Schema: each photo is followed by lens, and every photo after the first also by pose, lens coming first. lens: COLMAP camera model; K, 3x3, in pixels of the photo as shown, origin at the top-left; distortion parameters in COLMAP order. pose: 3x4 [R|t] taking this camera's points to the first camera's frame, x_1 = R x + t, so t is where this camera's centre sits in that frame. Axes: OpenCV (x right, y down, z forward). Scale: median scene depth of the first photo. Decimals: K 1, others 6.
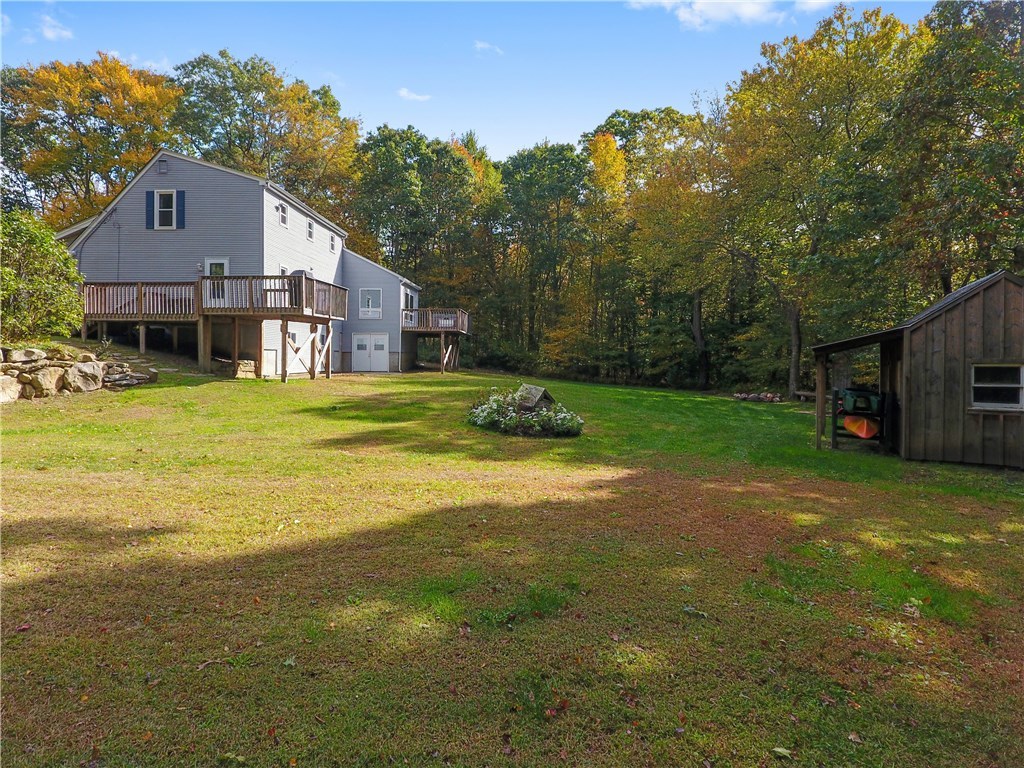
lens RADIAL K [[639.9, 0, 512.0], [0, 639.9, 384.0], [0, 0, 1]] dist [-0.004196, -0.000602]
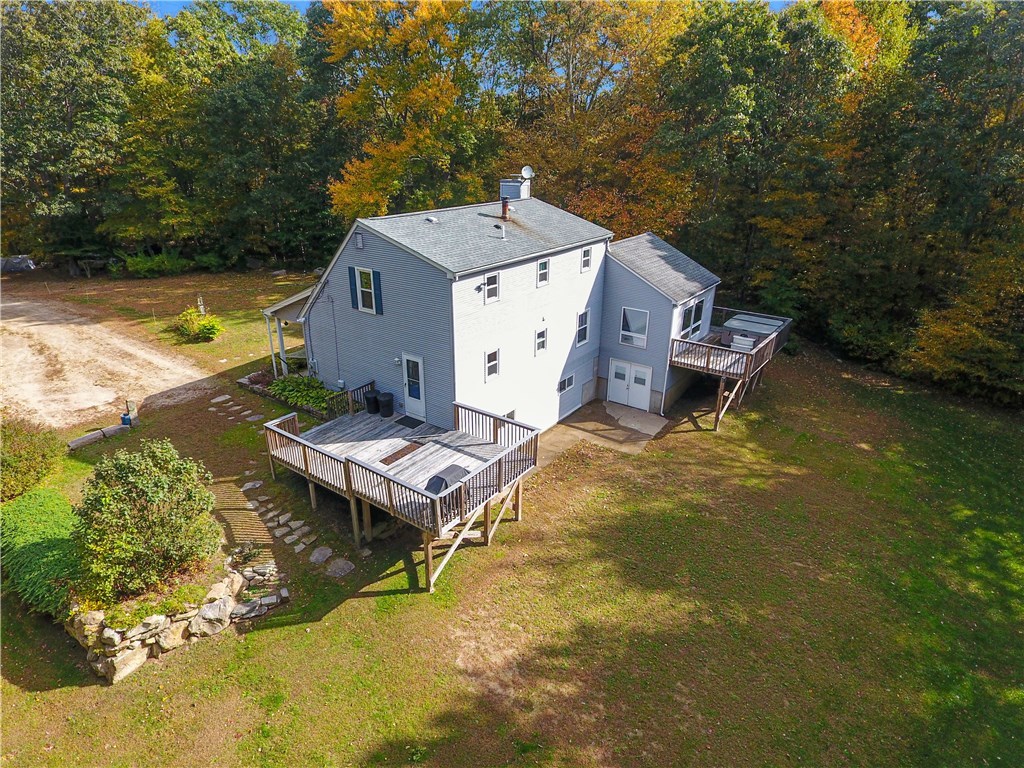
lens RADIAL K [[605.2, 0, 494.8], [0, 605.2, 384.0], [0, 0, 1]] dist [0.000467, -0.001019]
pose [[0.818802, 0.211080, -0.533862, 0.067063], [-0.000657, 0.930294, 0.366815, -0.455433], [0.574076, -0.299999, 0.761865, 0.435737]]
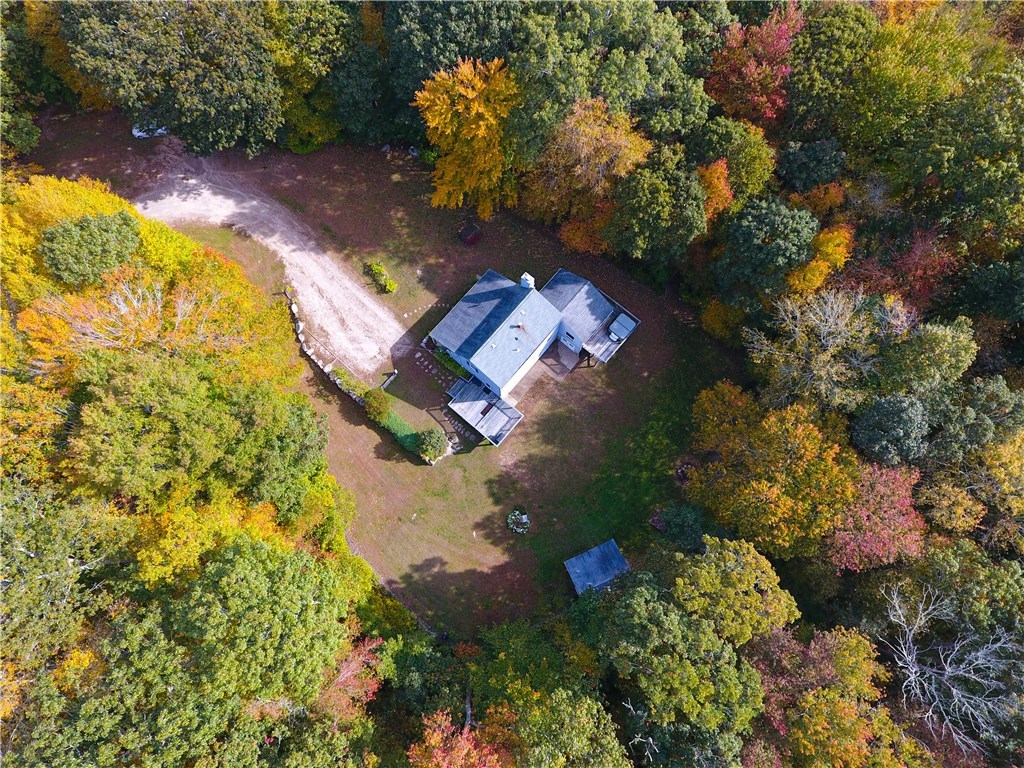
lens RADIAL K [[605.2, 0, 494.8], [0, 605.2, 384.0], [0, 0, 1]] dist [0.000467, -0.001019]
pose [[0.781816, 0.604420, -0.153101, -0.043778], [0.023477, 0.216836, 0.975926, -2.919999], [0.623067, -0.766589, 0.155336, 0.620769]]
